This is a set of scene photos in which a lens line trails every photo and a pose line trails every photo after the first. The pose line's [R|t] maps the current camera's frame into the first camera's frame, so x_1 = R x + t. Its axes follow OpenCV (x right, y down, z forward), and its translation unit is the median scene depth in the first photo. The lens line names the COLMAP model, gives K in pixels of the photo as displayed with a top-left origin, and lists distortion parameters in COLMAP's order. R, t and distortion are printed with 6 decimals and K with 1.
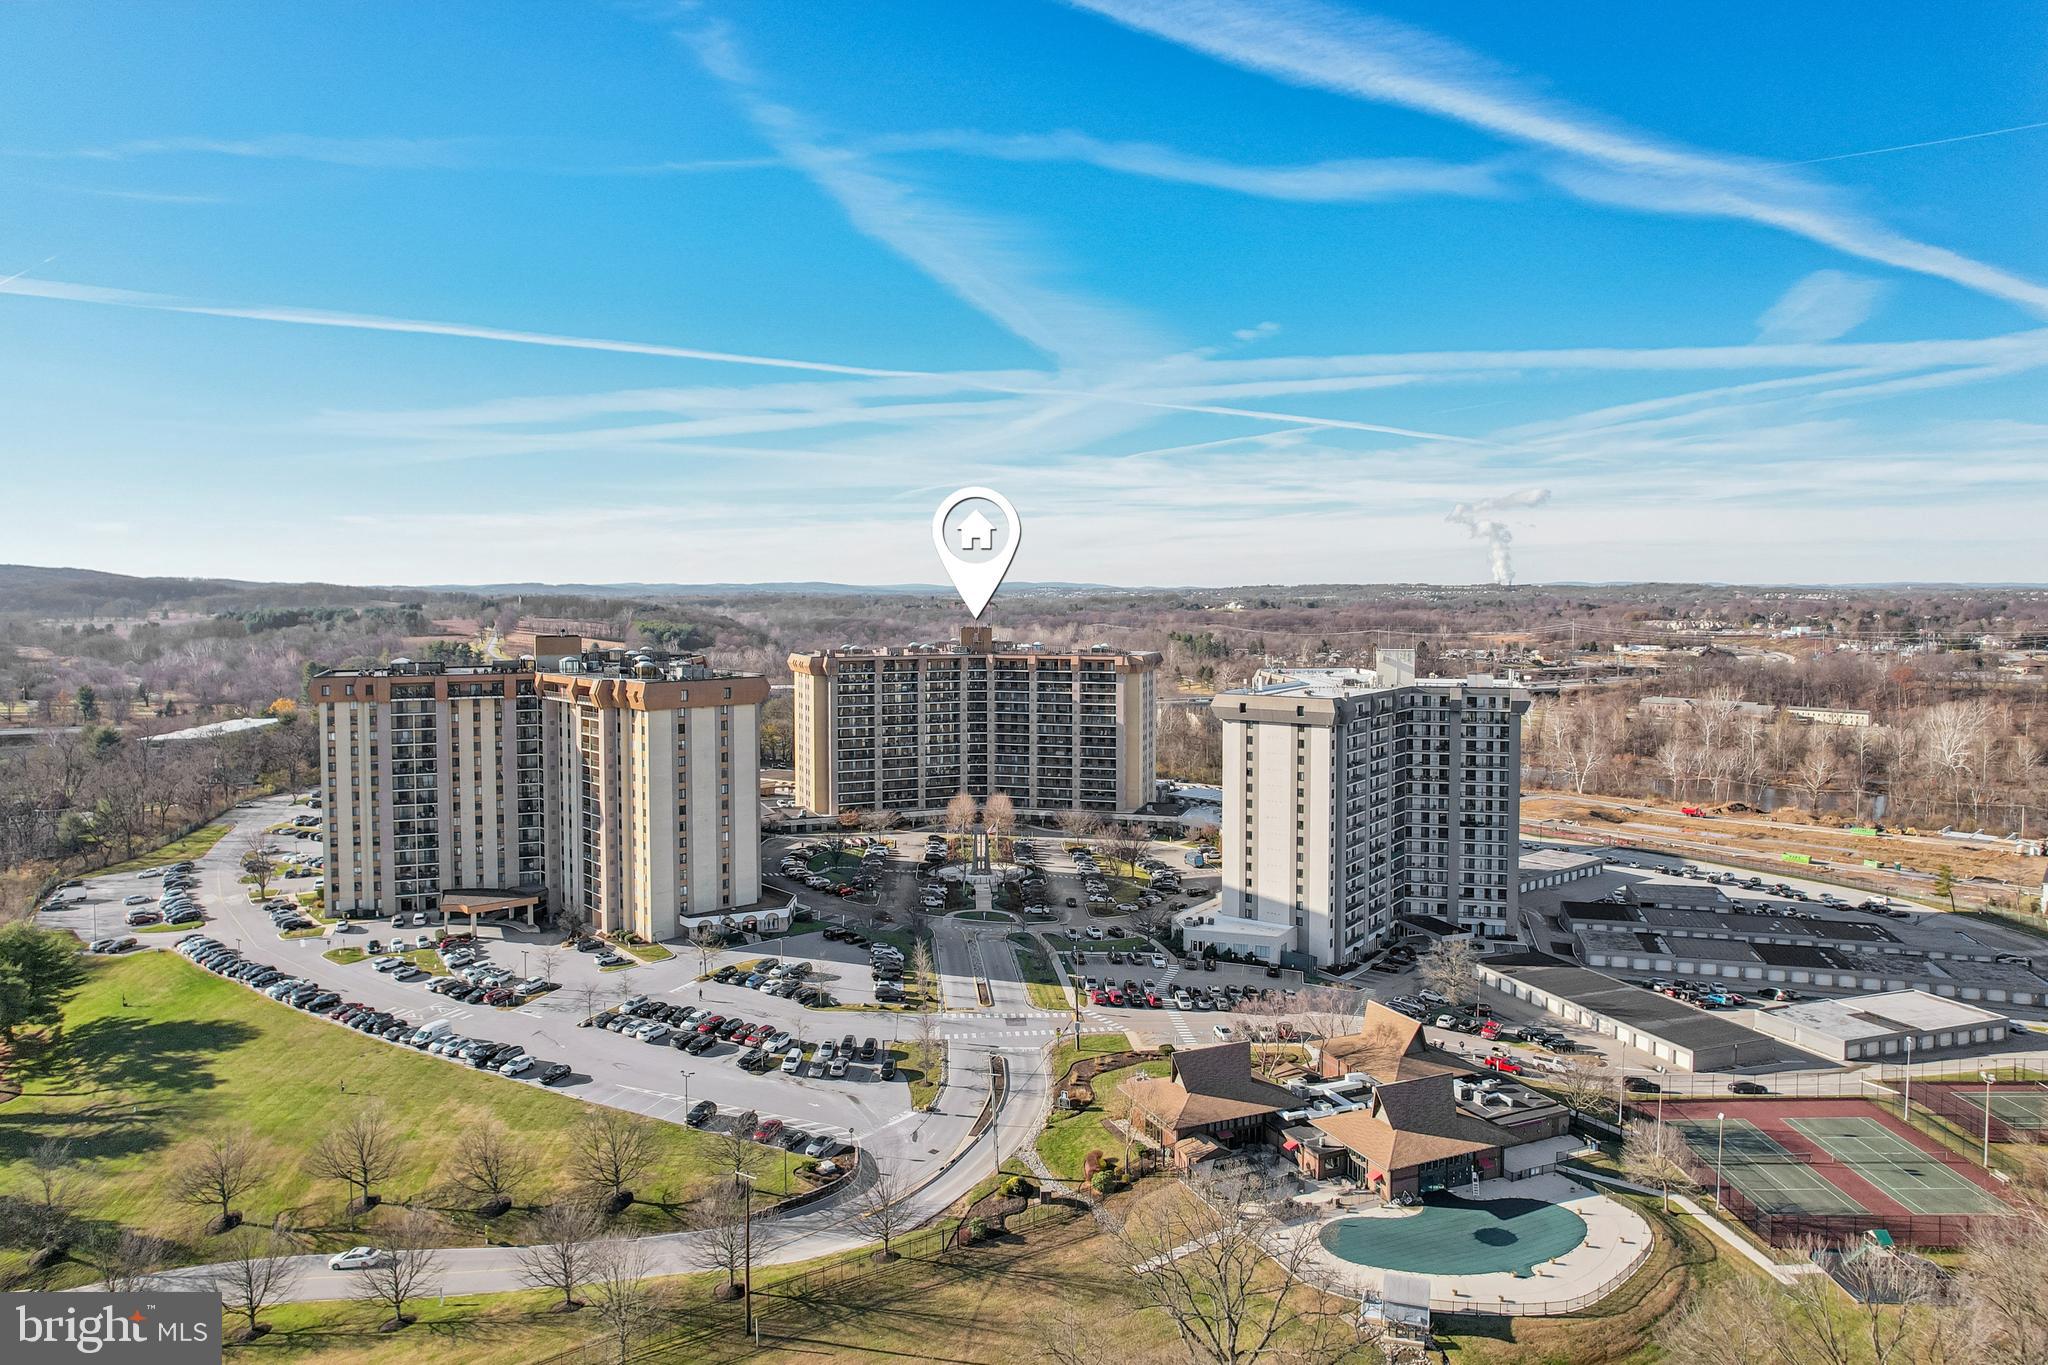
lens RADIAL K [[1313.5, 0, 1033.9], [0, 1313.5, 639.9], [0, 0, 1]] dist [-0.064225, 0.046519]
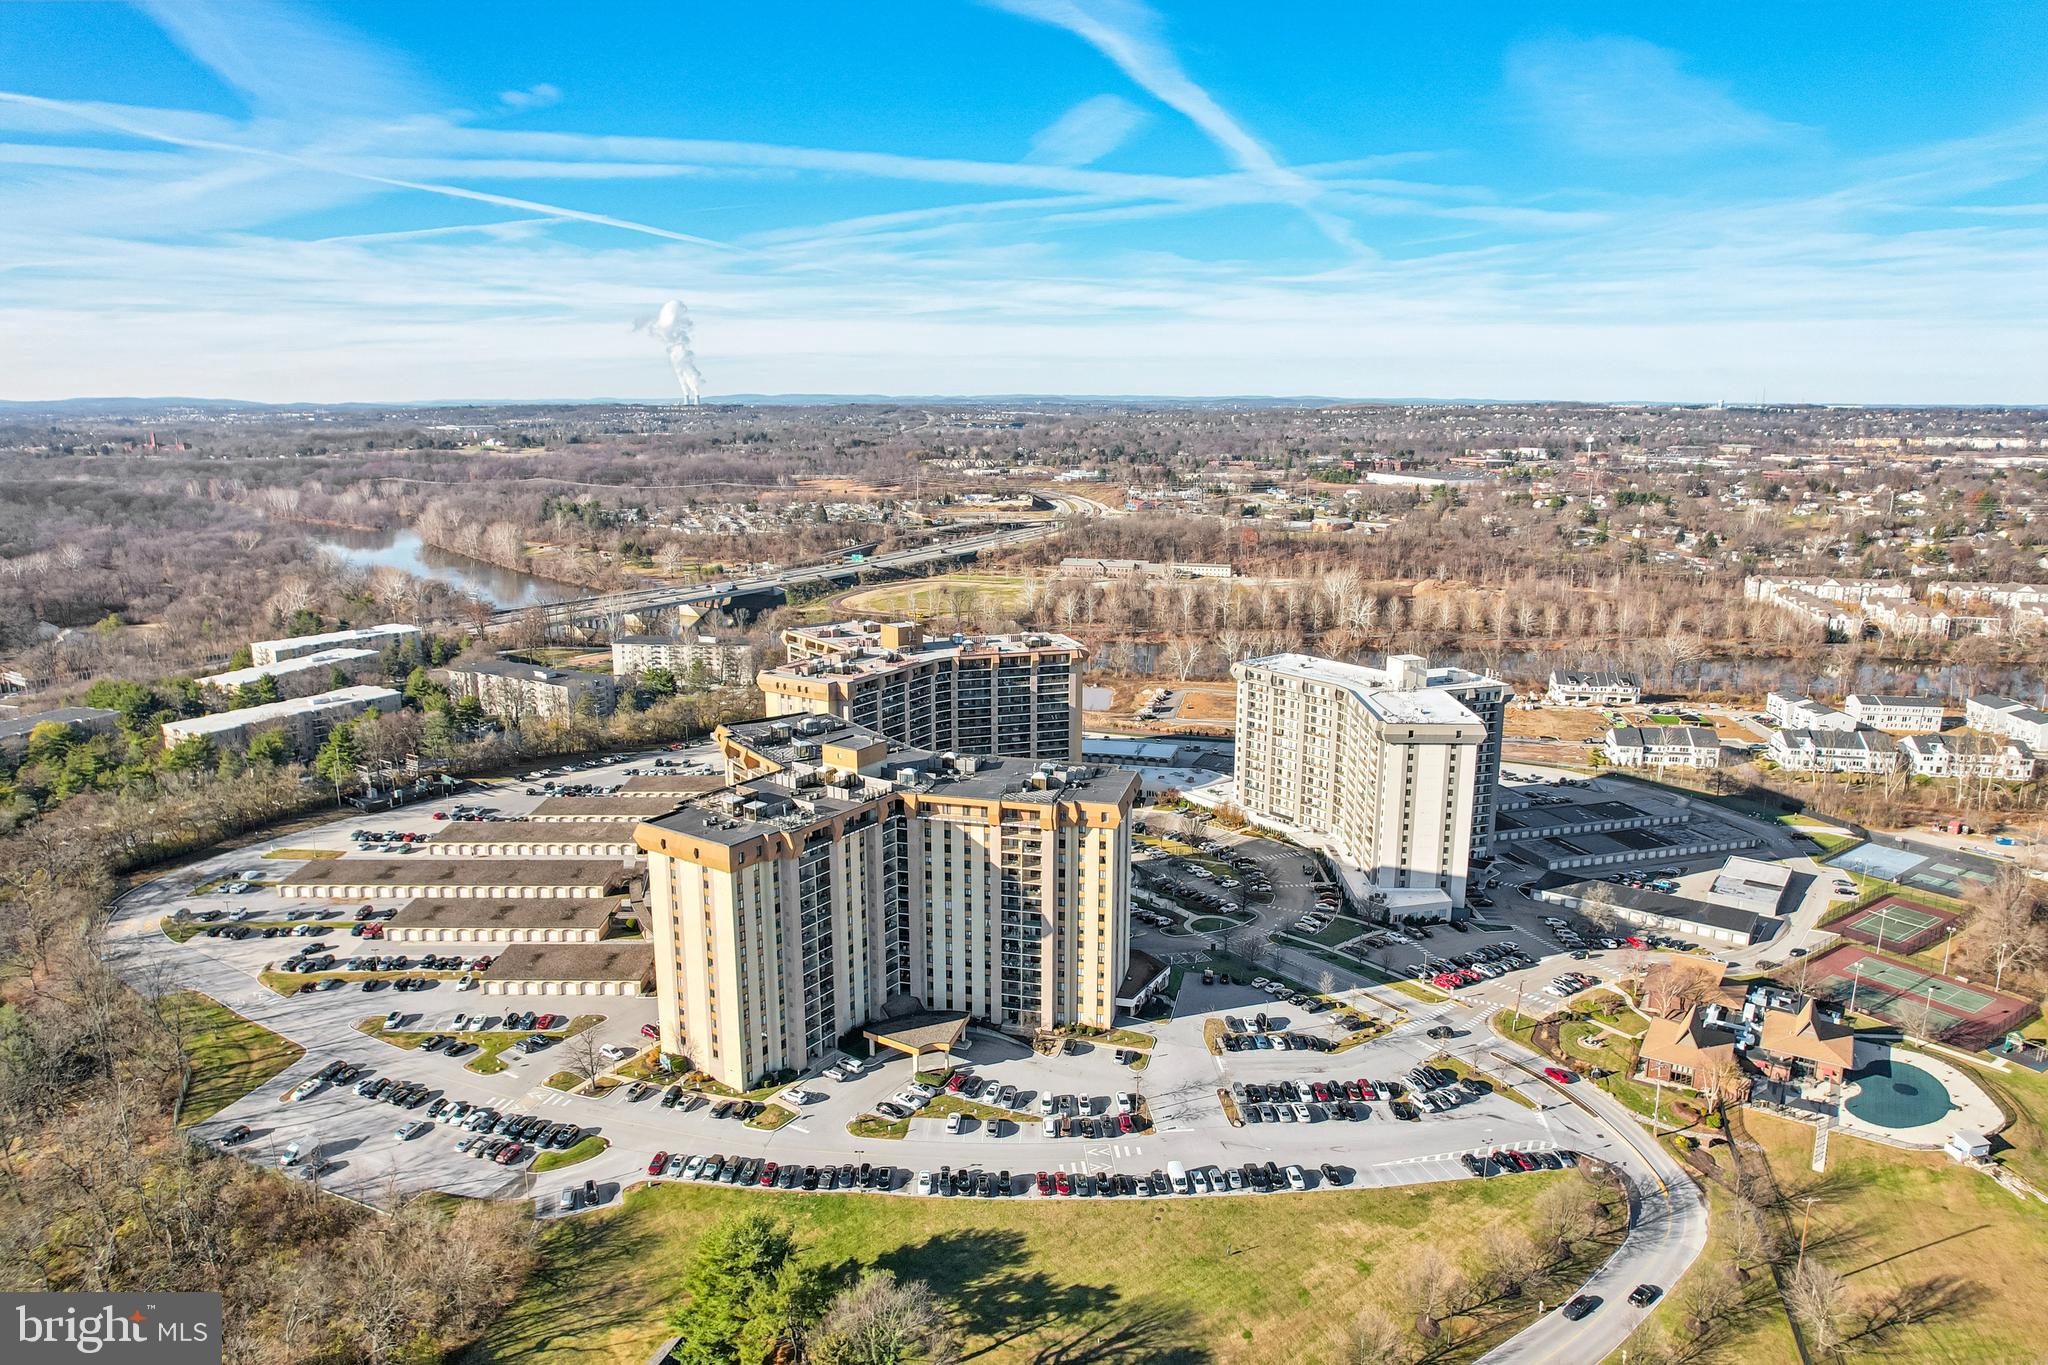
lens RADIAL K [[1292.7, 0, 1024.0], [0, 1292.7, 682.5], [0, 0, 1]] dist [-0.057781, 0.037508]
pose [[0.831237, -0.116068, 0.543667, -0.567440], [0.019954, 0.983560, 0.179473, -0.157420], [-0.555560, -0.138337, 0.819888, 0.118277]]
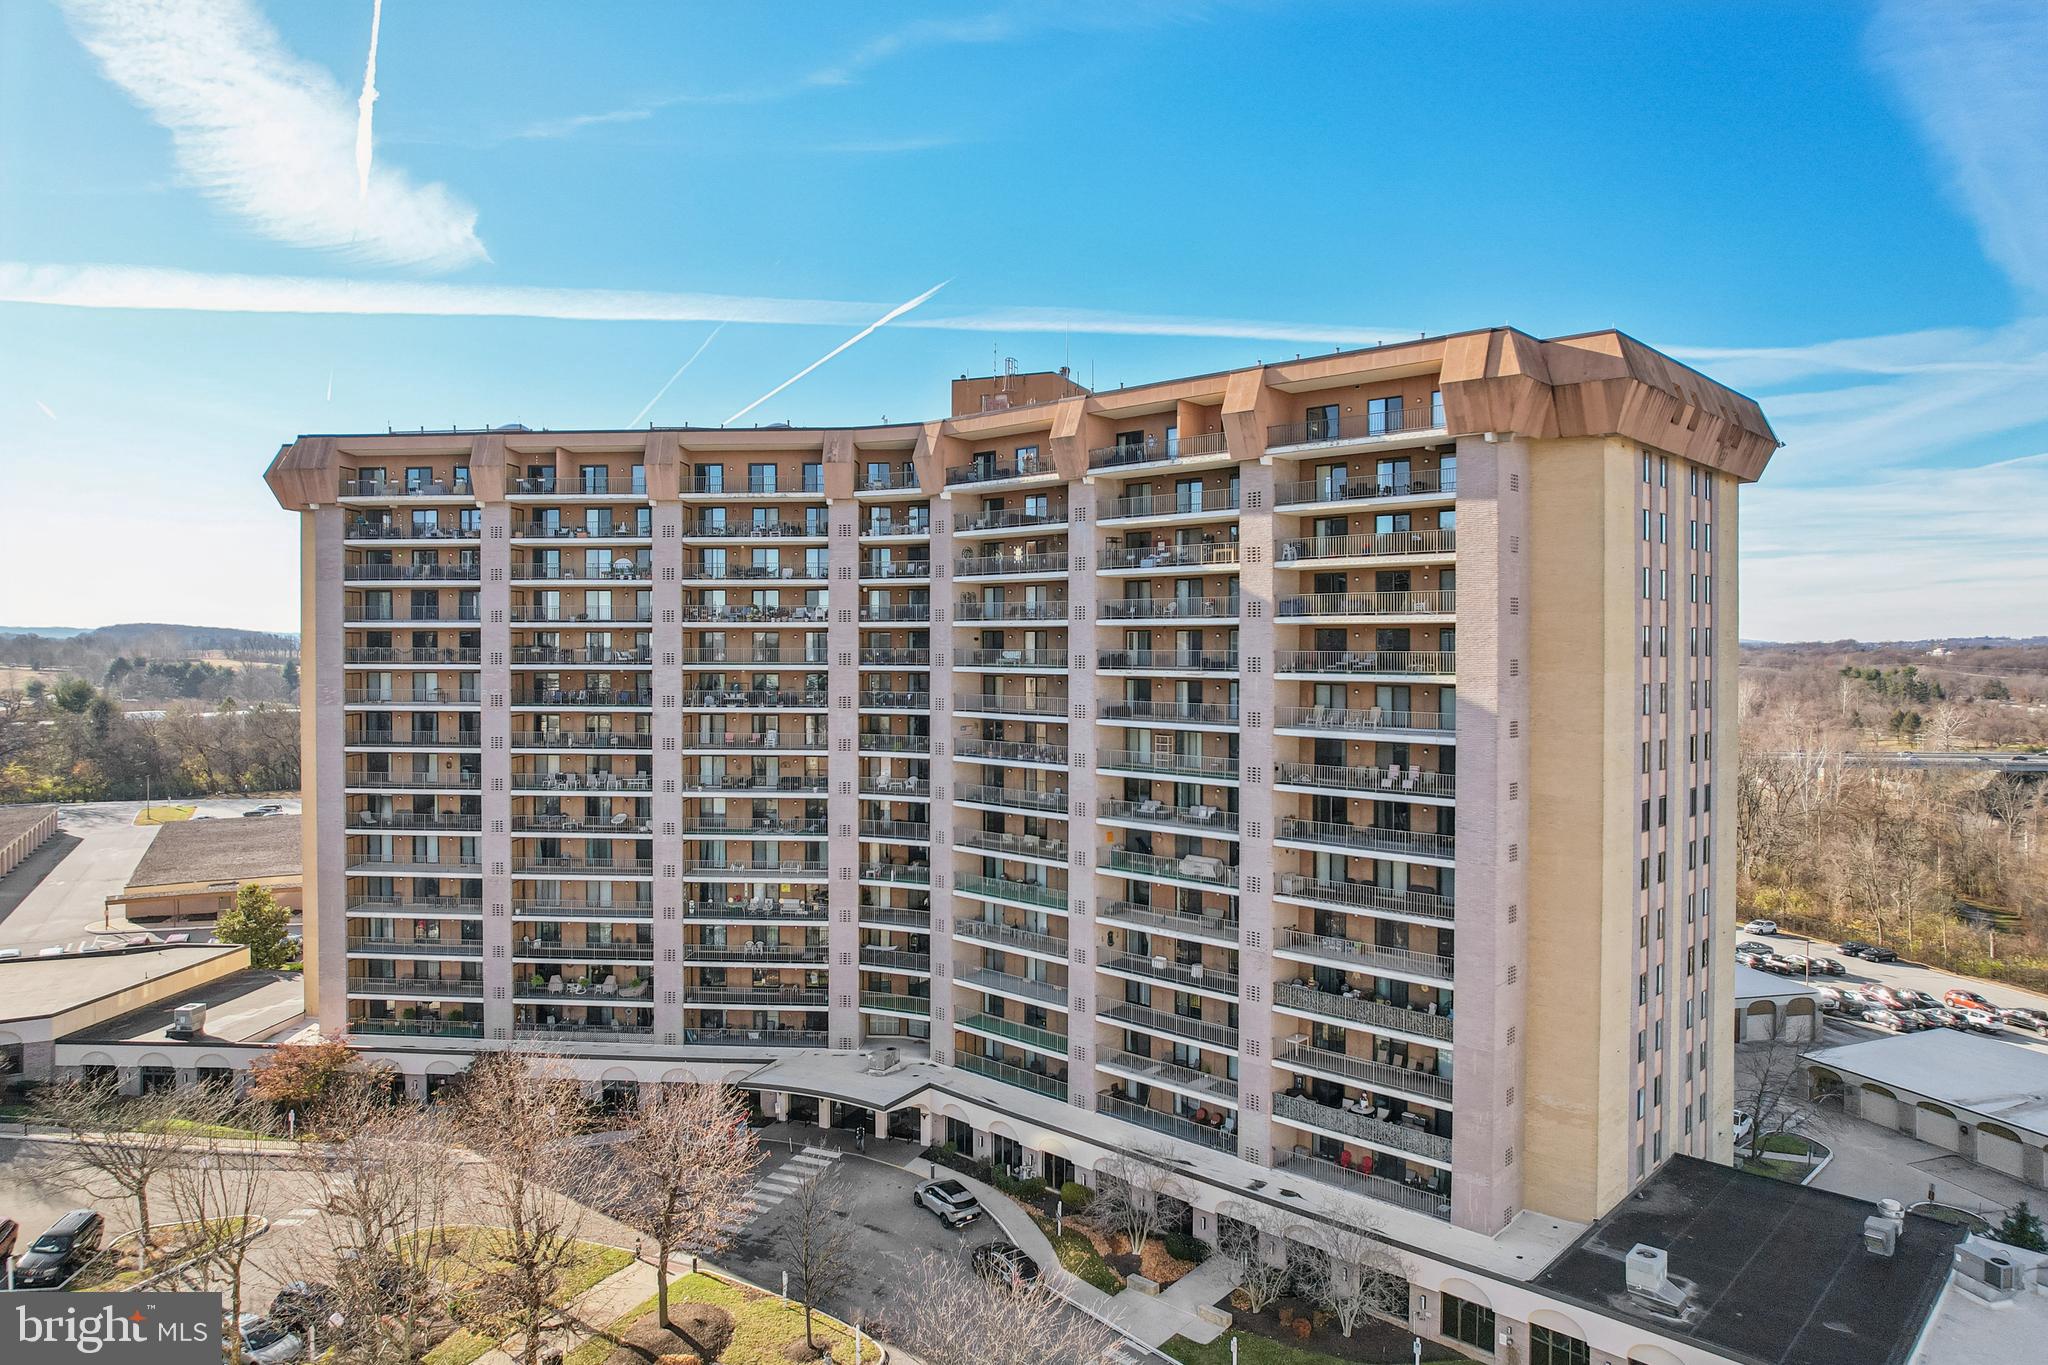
lens RADIAL K [[1313.5, 0, 1033.9], [0, 1313.5, 639.9], [0, 0, 1]] dist [-0.064225, 0.046519]
pose [[0.896747, 0.003370, -0.442530, 0.089333], [-0.021590, 0.999113, -0.036142, 0.059838], [0.442016, 0.041964, 0.896025, 0.817516]]
